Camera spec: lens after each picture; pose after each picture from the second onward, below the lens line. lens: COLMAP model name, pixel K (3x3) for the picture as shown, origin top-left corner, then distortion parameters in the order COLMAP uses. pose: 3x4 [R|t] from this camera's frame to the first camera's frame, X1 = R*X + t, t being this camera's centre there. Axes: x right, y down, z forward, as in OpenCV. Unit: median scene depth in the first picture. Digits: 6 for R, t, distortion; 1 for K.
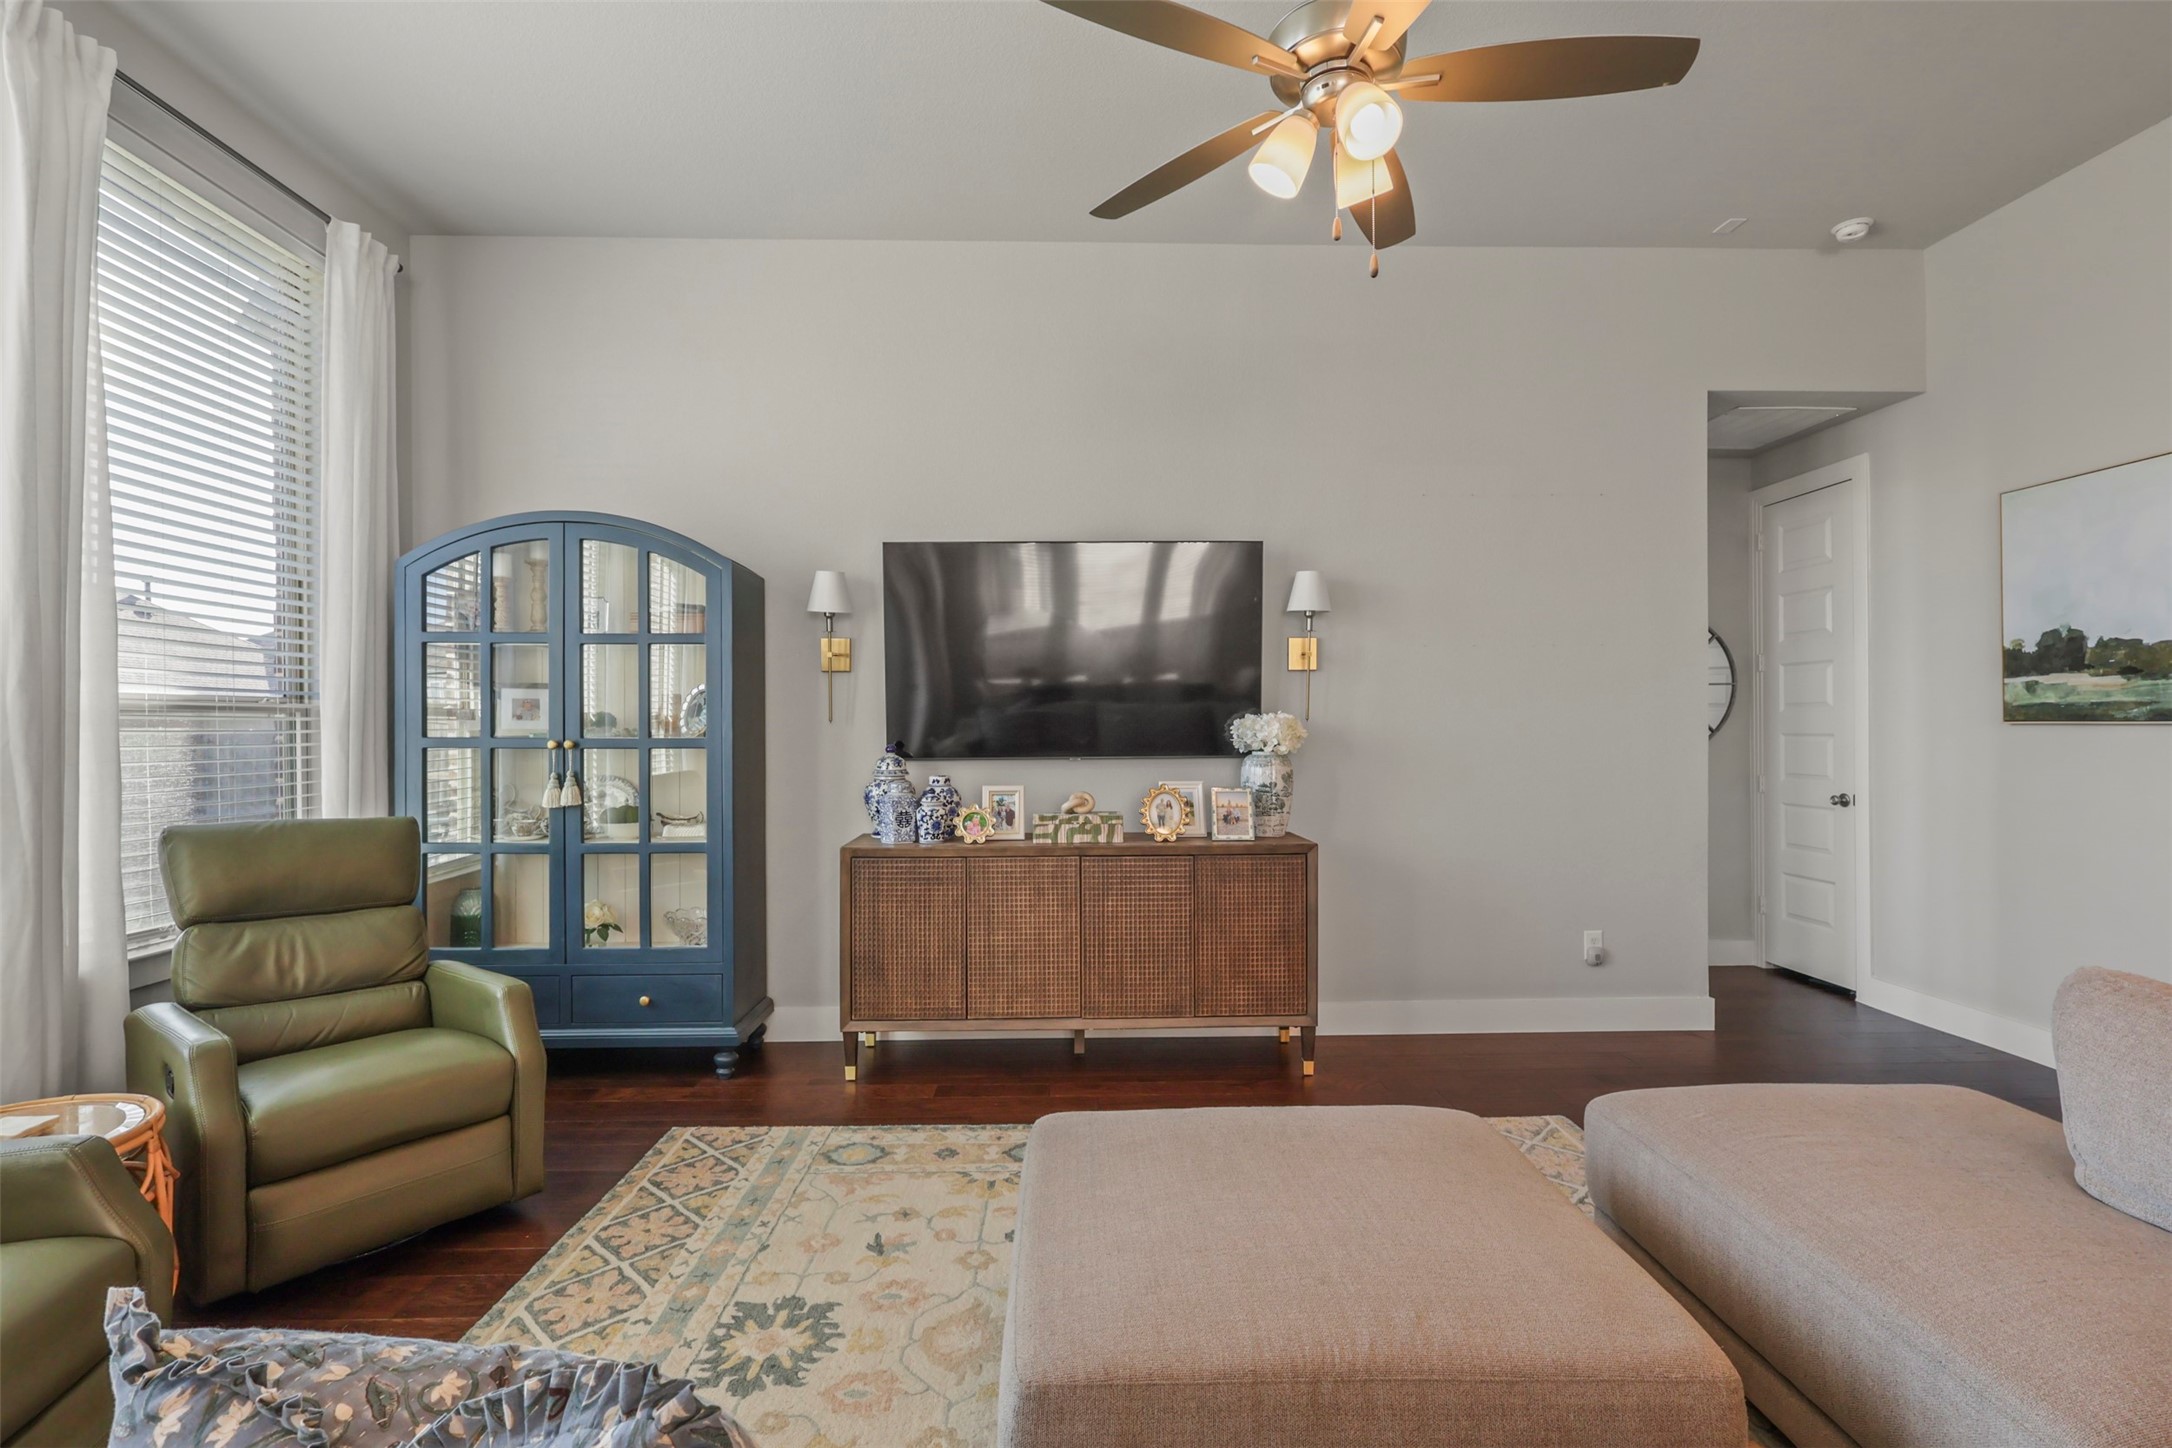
lens RADIAL K [[1006.6, 0, 1084.6], [0, 1006.6, 731.2], [0, 0, 1]] dist [-0.005793, 0.001653]
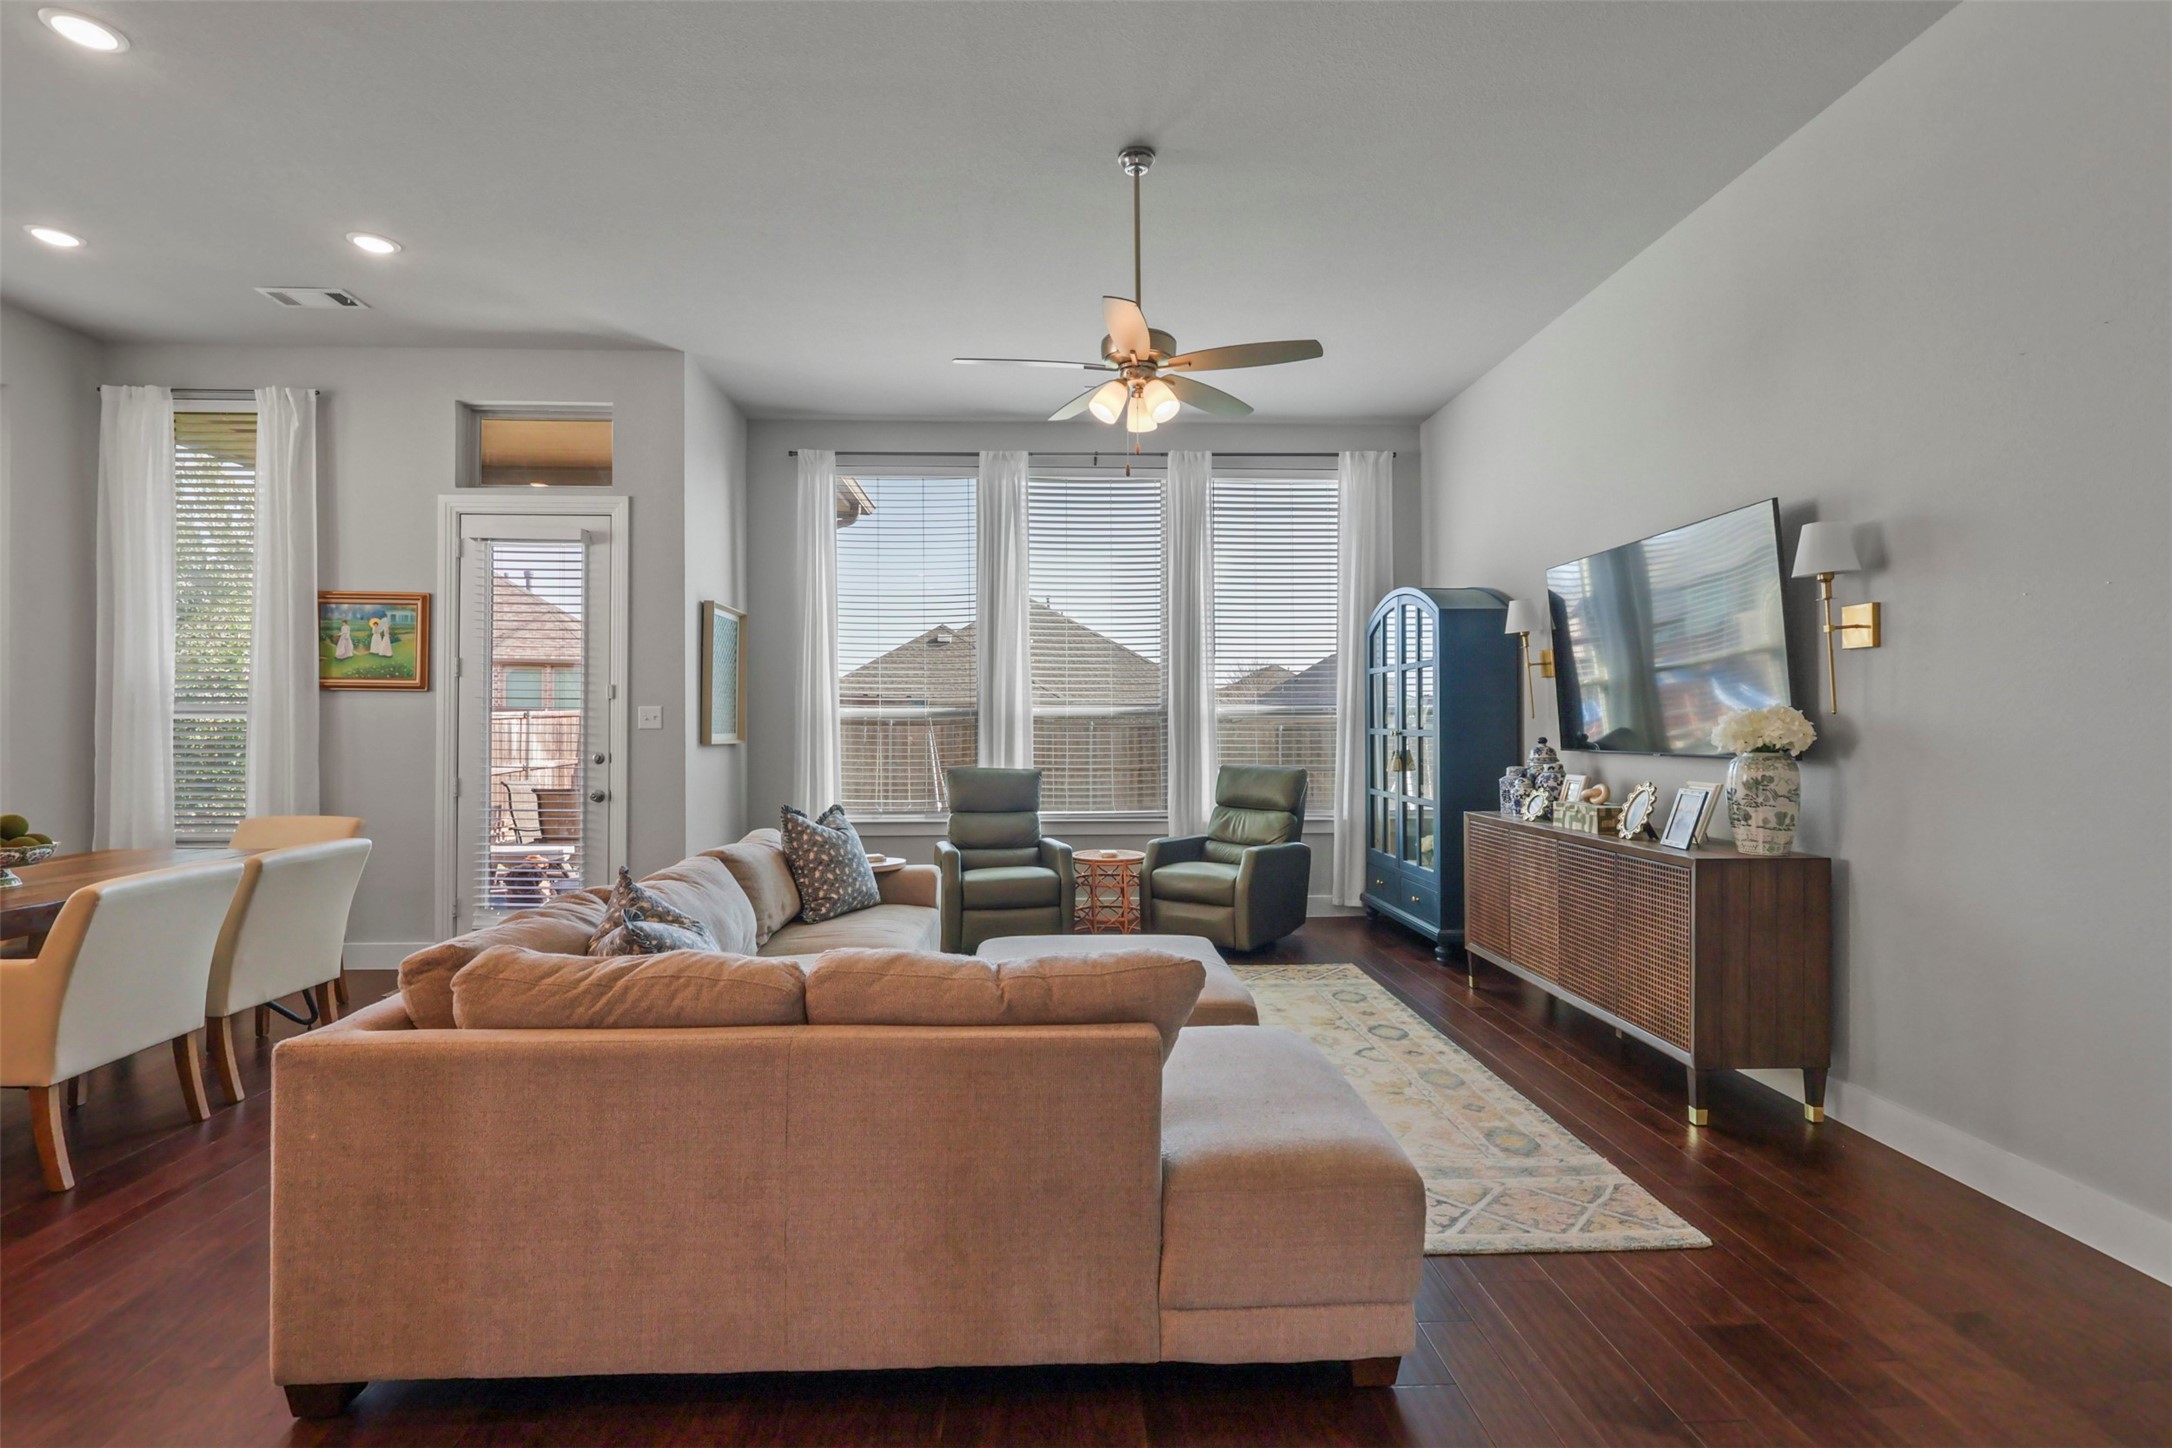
lens RADIAL K [[1006.6, 0, 1084.0], [0, 1006.6, 730.0], [0, 0, 1]] dist [-0.005793, 0.001653]
pose [[0.018532, 0.009129, -0.999787, 1.084107], [0.001662, 0.999957, 0.009161, -0.007609], [0.999827, -0.001831, 0.018516, 0.458412]]
